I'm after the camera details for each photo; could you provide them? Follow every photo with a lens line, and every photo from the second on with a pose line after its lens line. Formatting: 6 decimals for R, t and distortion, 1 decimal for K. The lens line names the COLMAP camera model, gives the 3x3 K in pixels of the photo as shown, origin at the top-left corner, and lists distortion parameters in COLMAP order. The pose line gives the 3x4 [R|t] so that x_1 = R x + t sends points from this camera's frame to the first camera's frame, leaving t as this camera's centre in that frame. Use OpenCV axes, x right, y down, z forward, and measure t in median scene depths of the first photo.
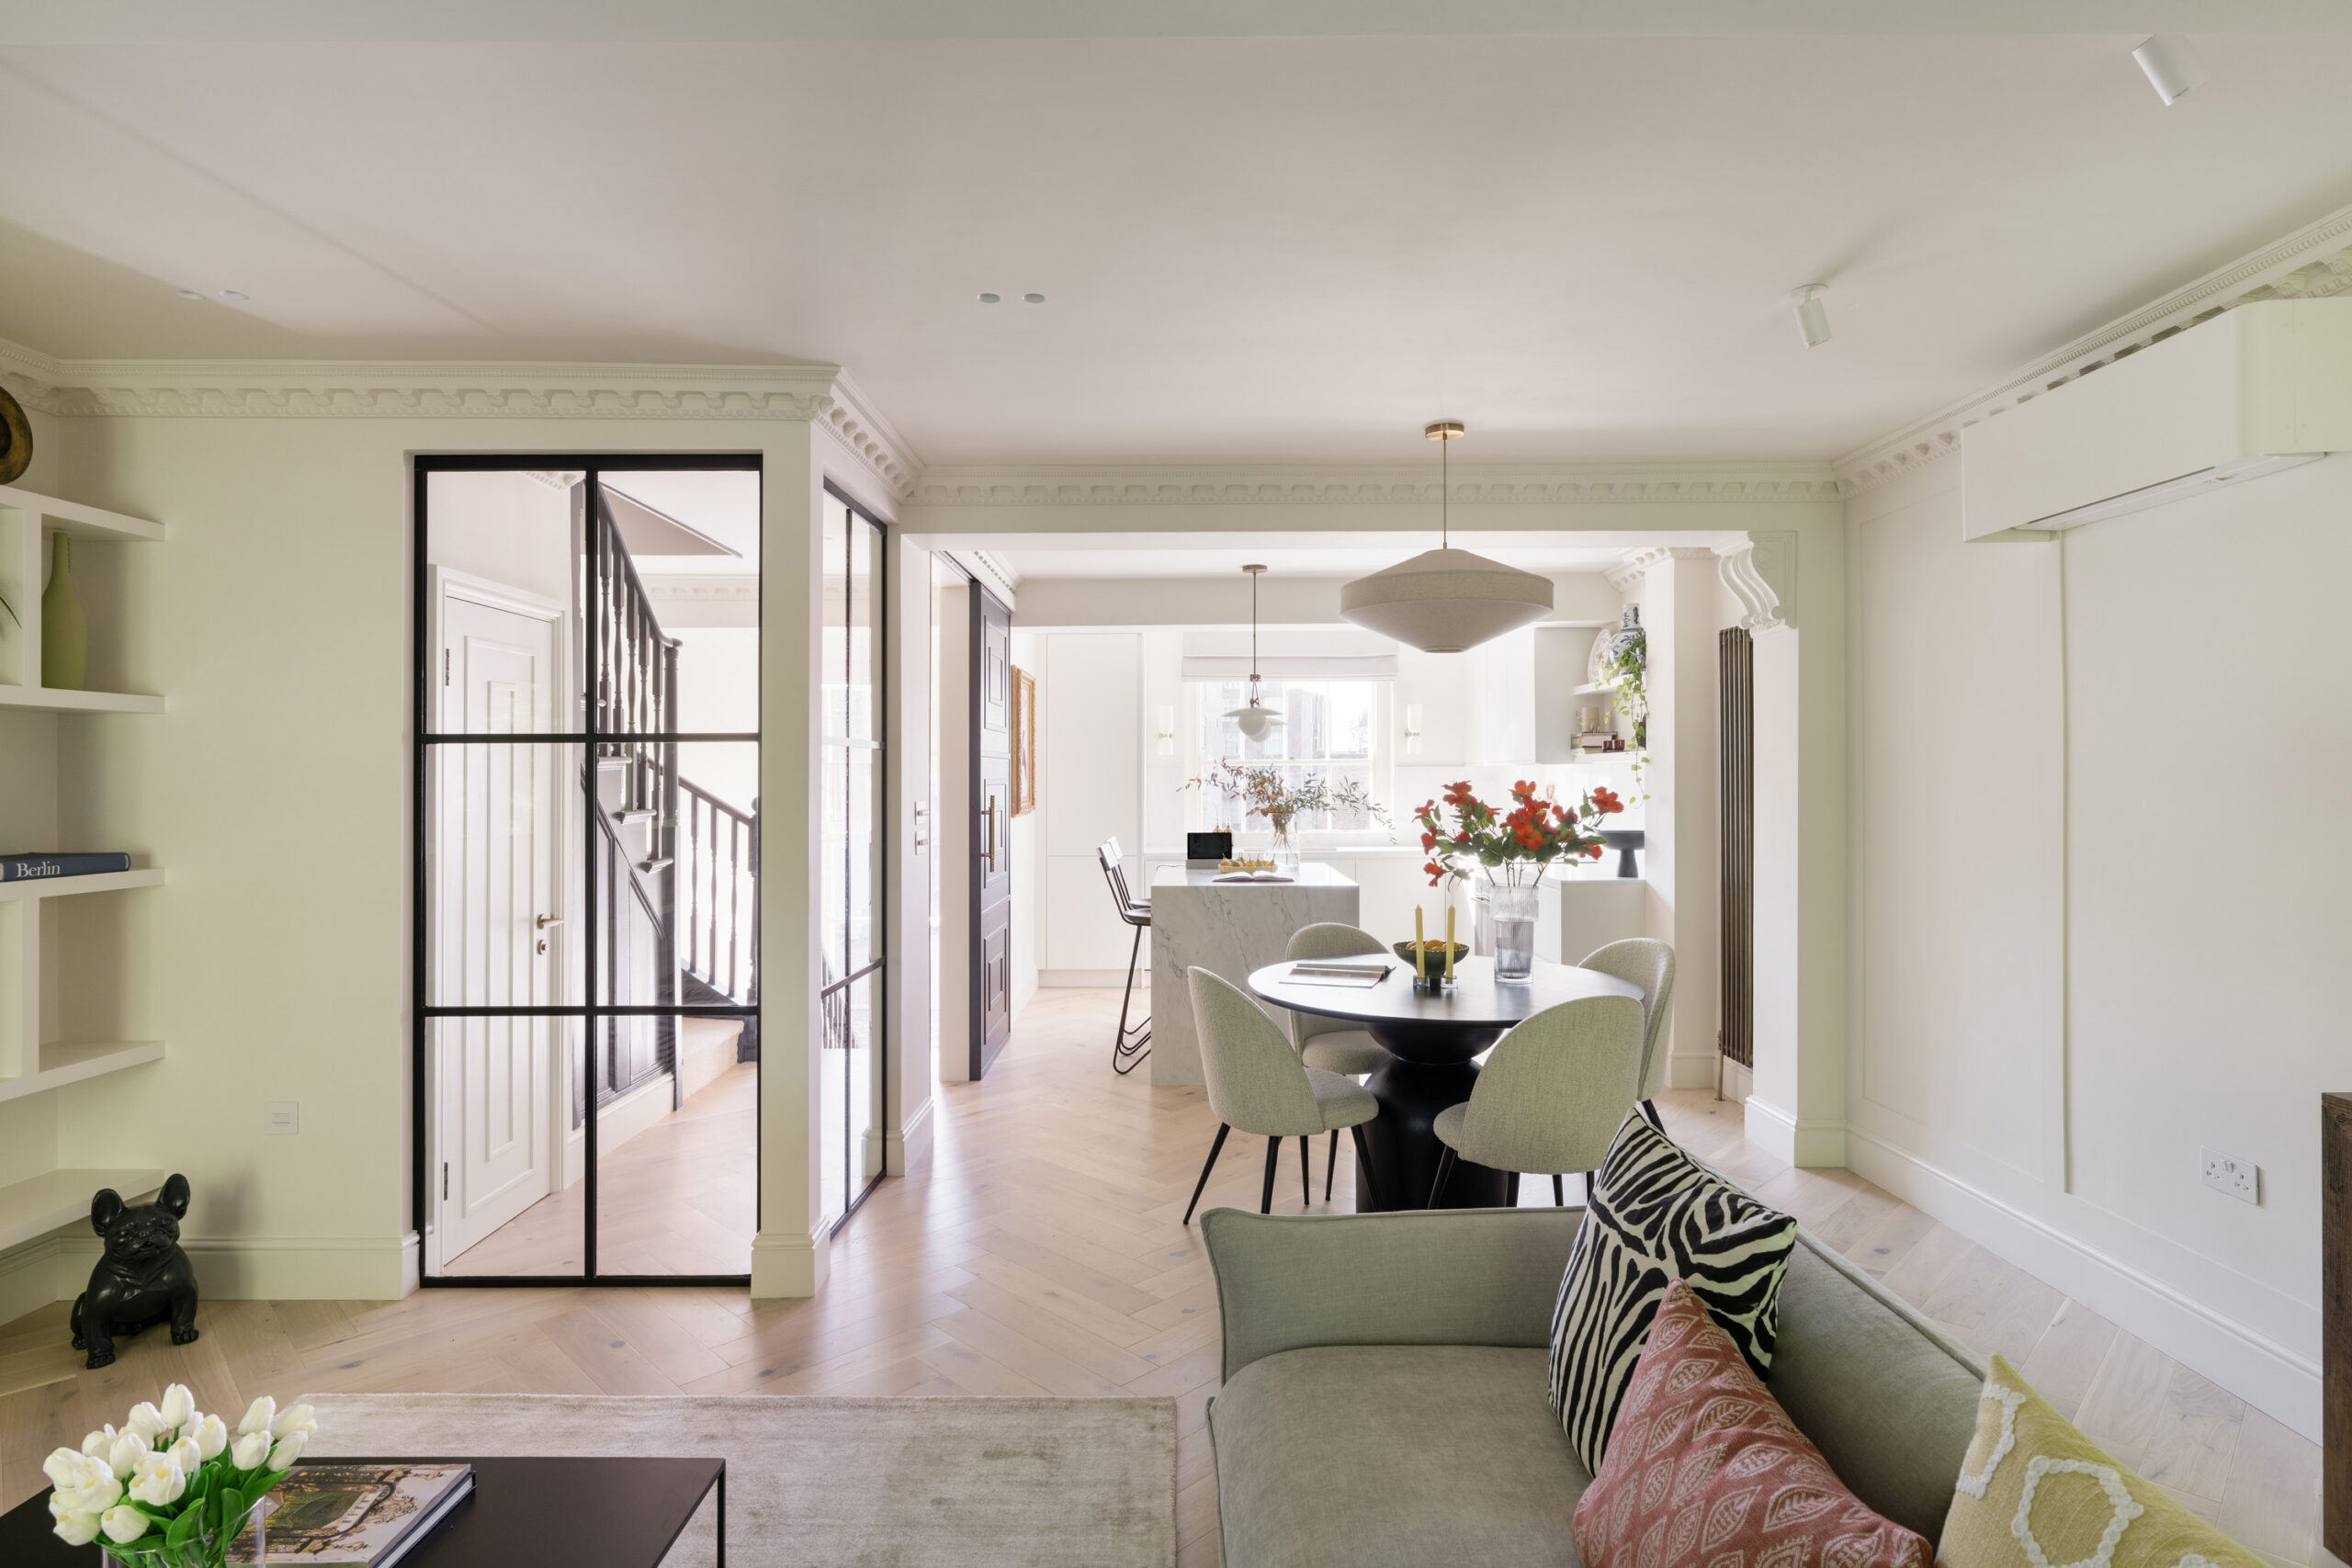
lens RADIAL K [[1215.3, 0, 1197.3], [0, 1215.3, 778.9], [0, 0, 1]] dist [-0.000539, -0.000076]
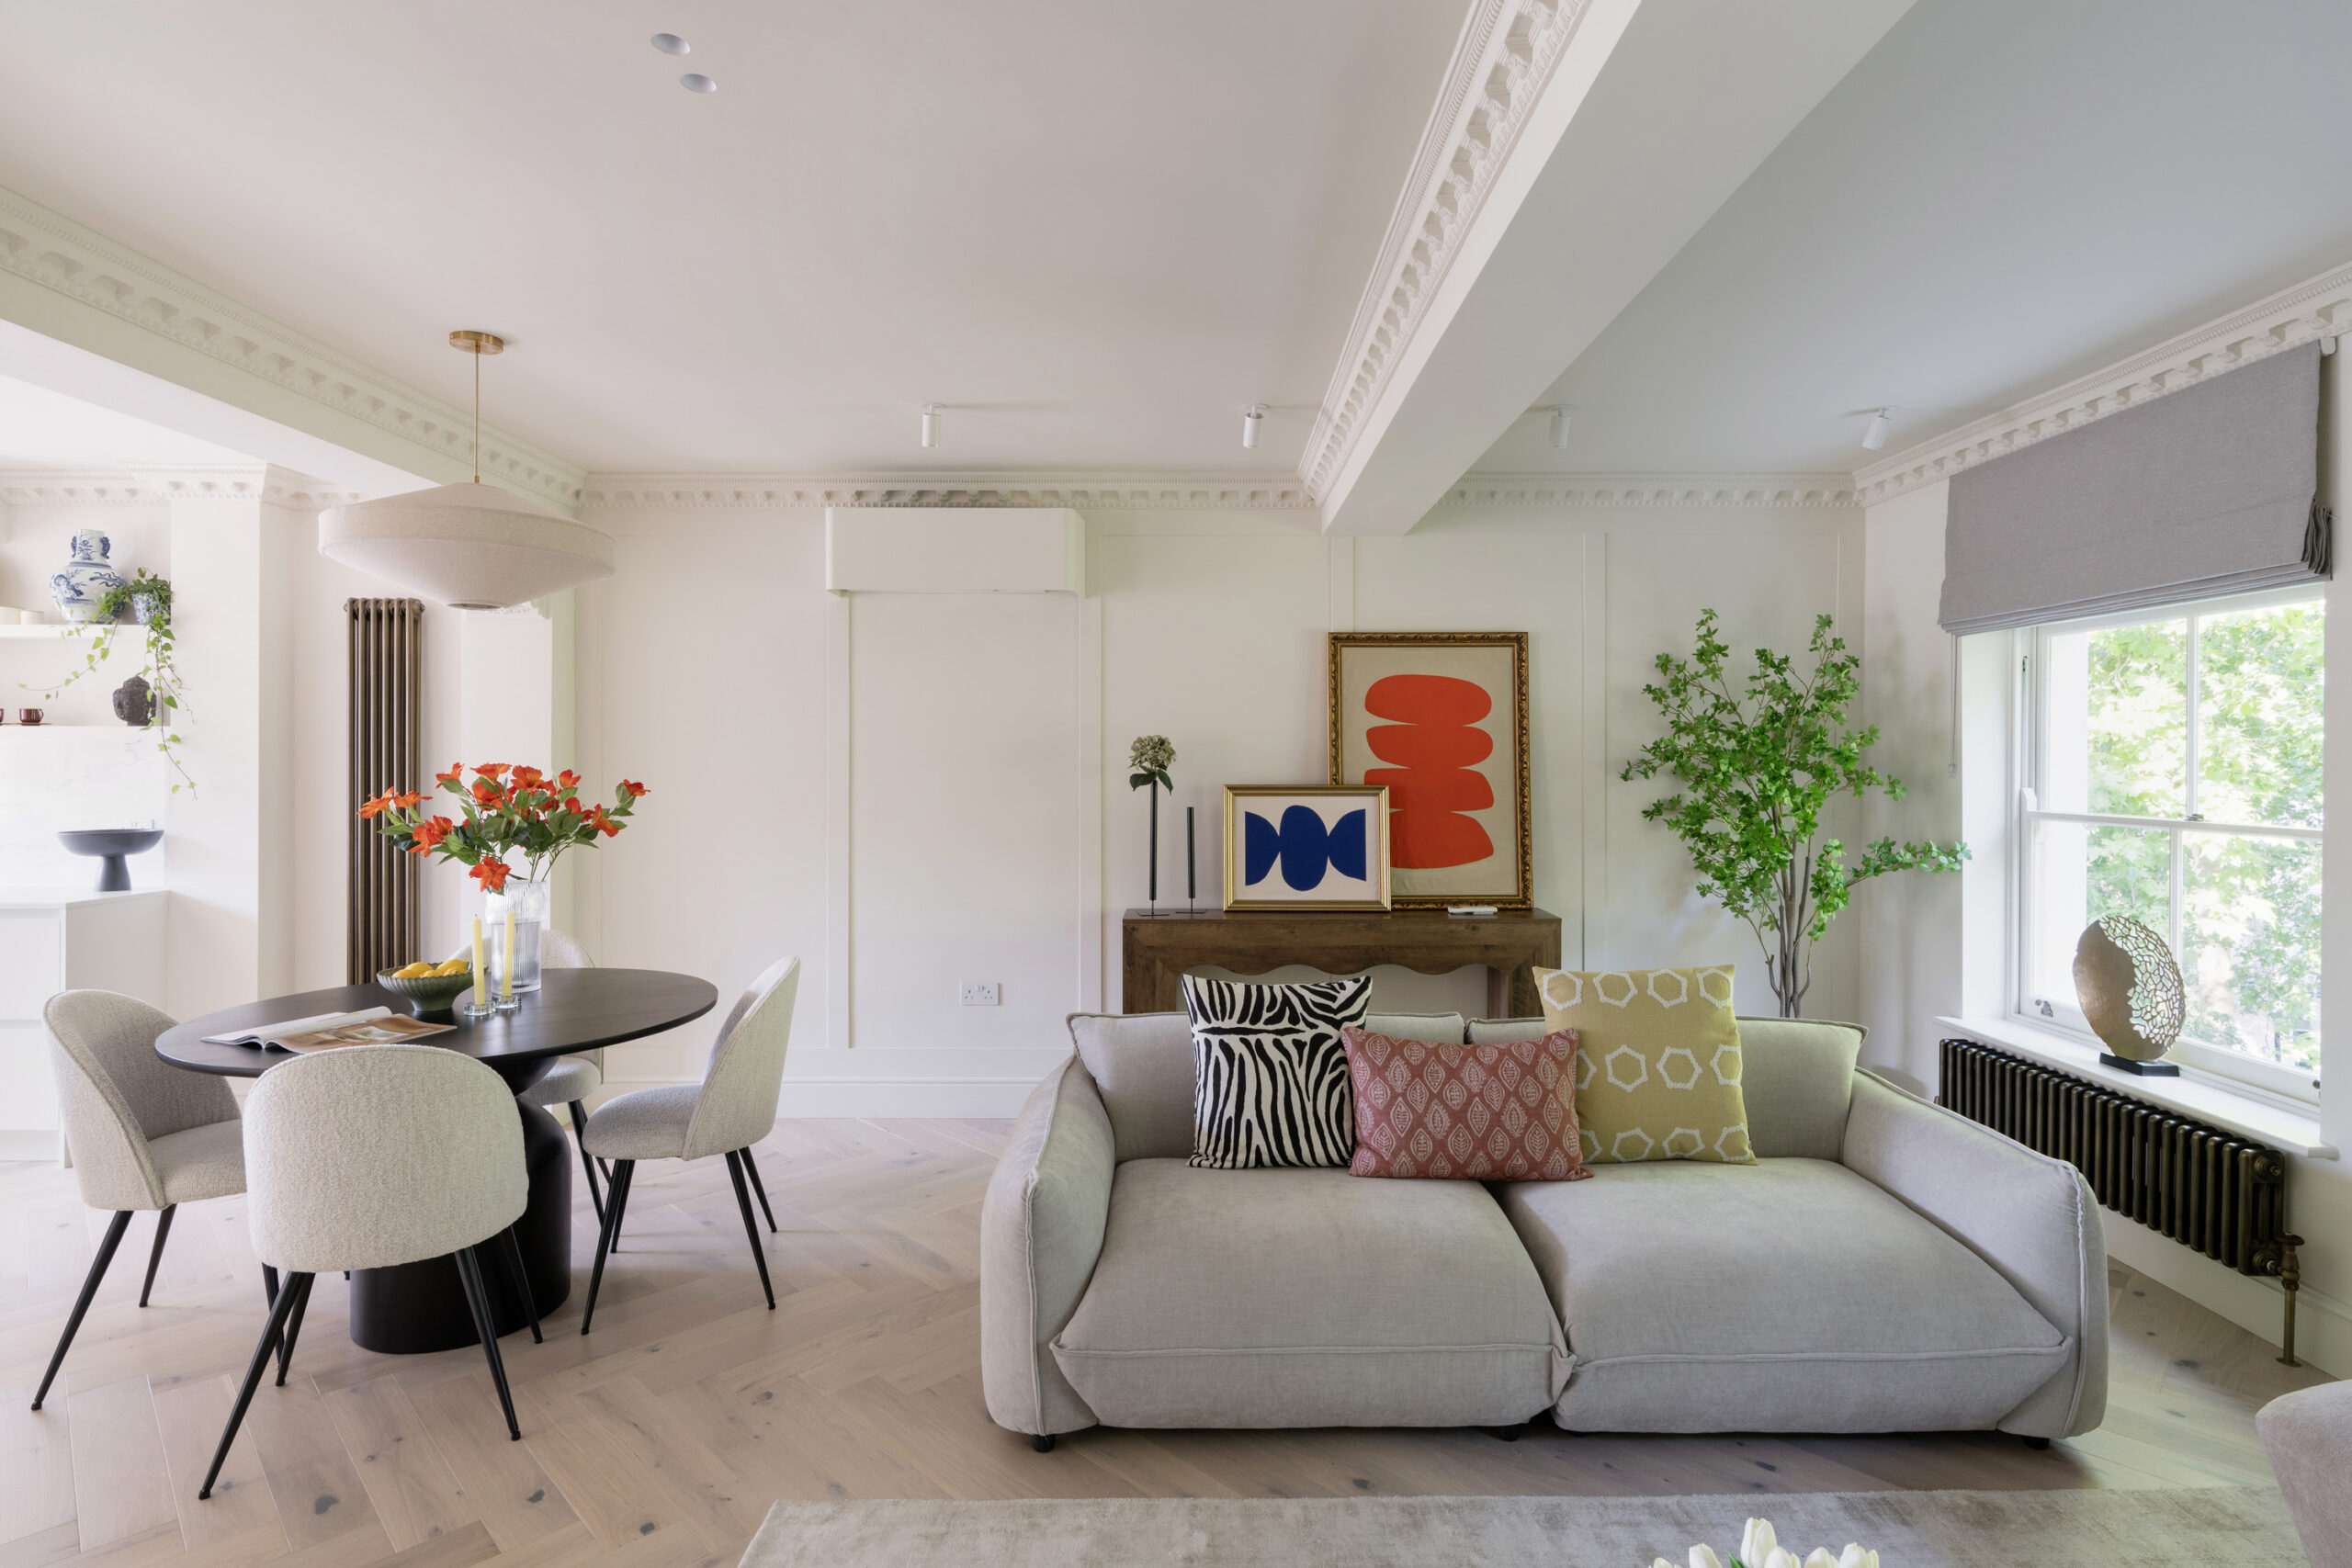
lens RADIAL K [[1172.0, 0, 1190.6], [0, 1172.0, 754.4], [0, 0, 1]] dist [-0.004329, 0.001062]
pose [[0.004866, 0.009672, 0.999941, -0.426851], [-0.001312, 0.999952, -0.009665, 0.001461], [-0.999987, -0.001265, 0.004879, 0.367757]]
